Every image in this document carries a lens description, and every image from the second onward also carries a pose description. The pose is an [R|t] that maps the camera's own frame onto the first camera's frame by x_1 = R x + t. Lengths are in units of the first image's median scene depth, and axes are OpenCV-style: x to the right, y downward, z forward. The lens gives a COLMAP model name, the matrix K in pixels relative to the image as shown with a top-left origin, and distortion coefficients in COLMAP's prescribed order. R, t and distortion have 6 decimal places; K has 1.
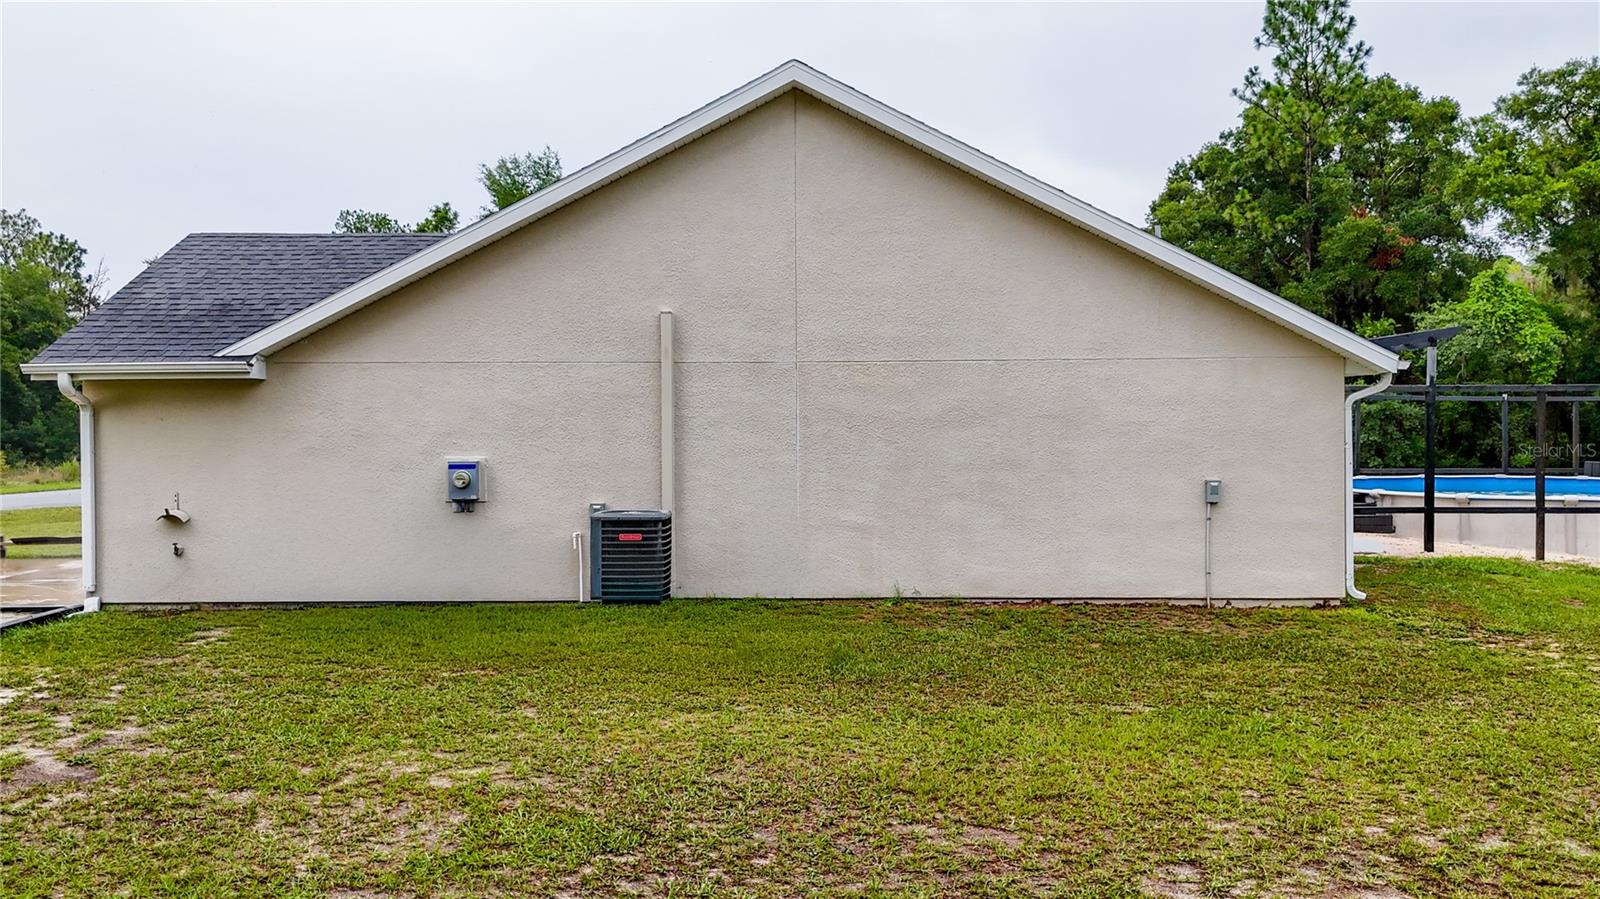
lens RADIAL K [[1361.6, 0, 800.0], [0, 1361.6, 449.5], [0, 0, 1]] dist [0.083559, -0.122146]
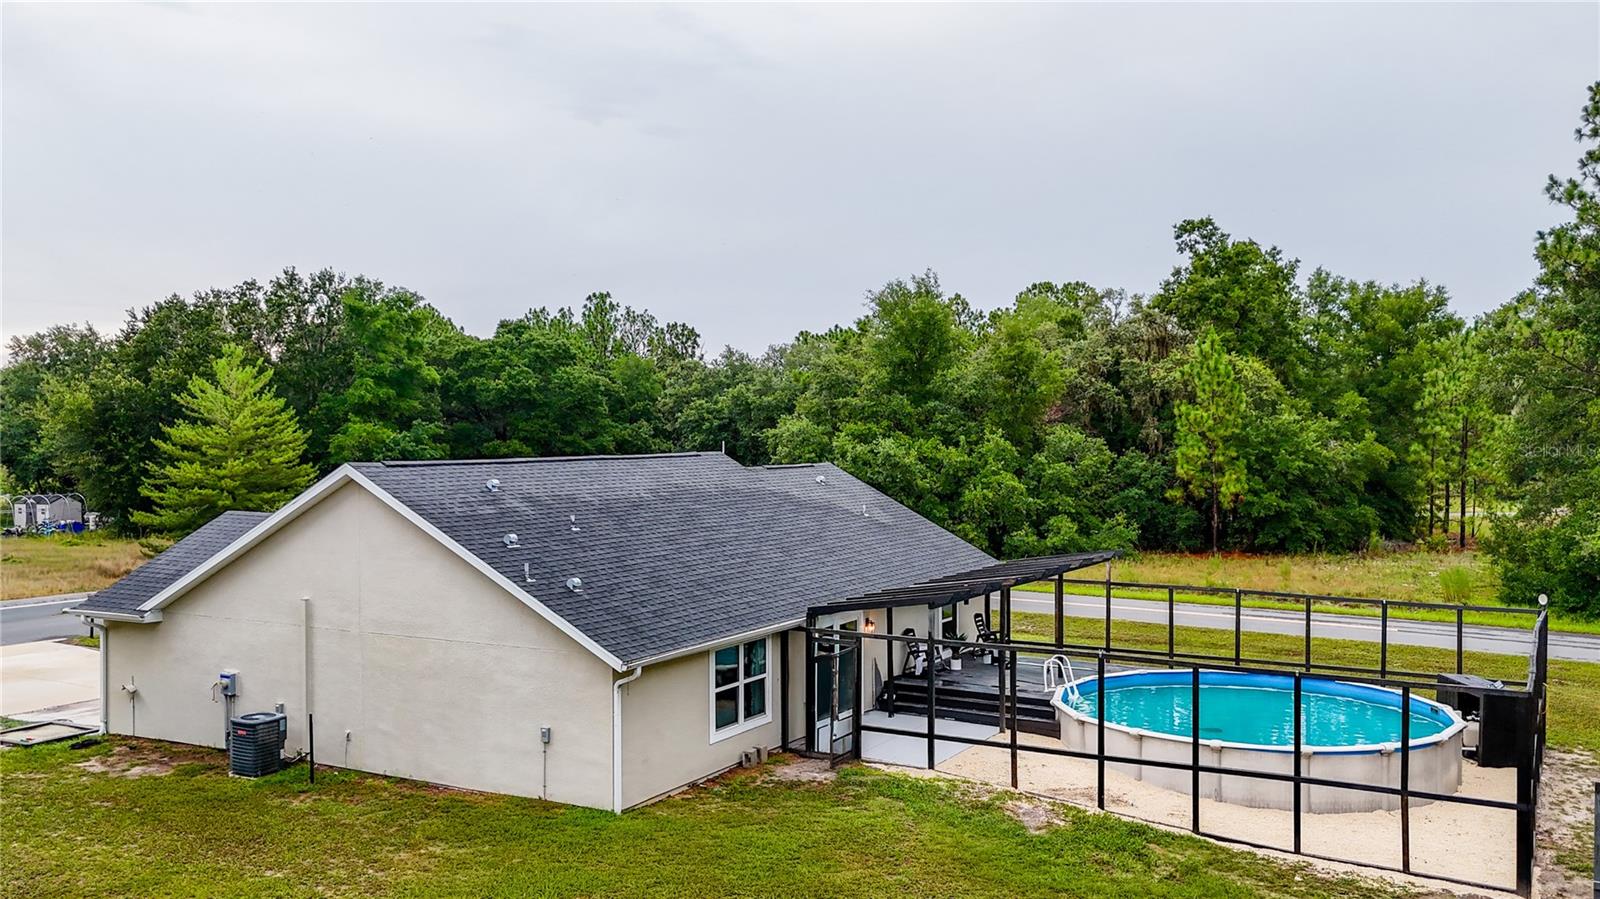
lens RADIAL K [[1361.6, 0, 800.0], [0, 1361.6, 449.5], [0, 0, 1]] dist [0.083559, -0.122146]
pose [[0.870057, 0.010424, -0.492842, 1.324501], [-0.013294, 0.999909, -0.002321, -0.296681], [0.492772, 0.008571, 0.870116, -0.228795]]
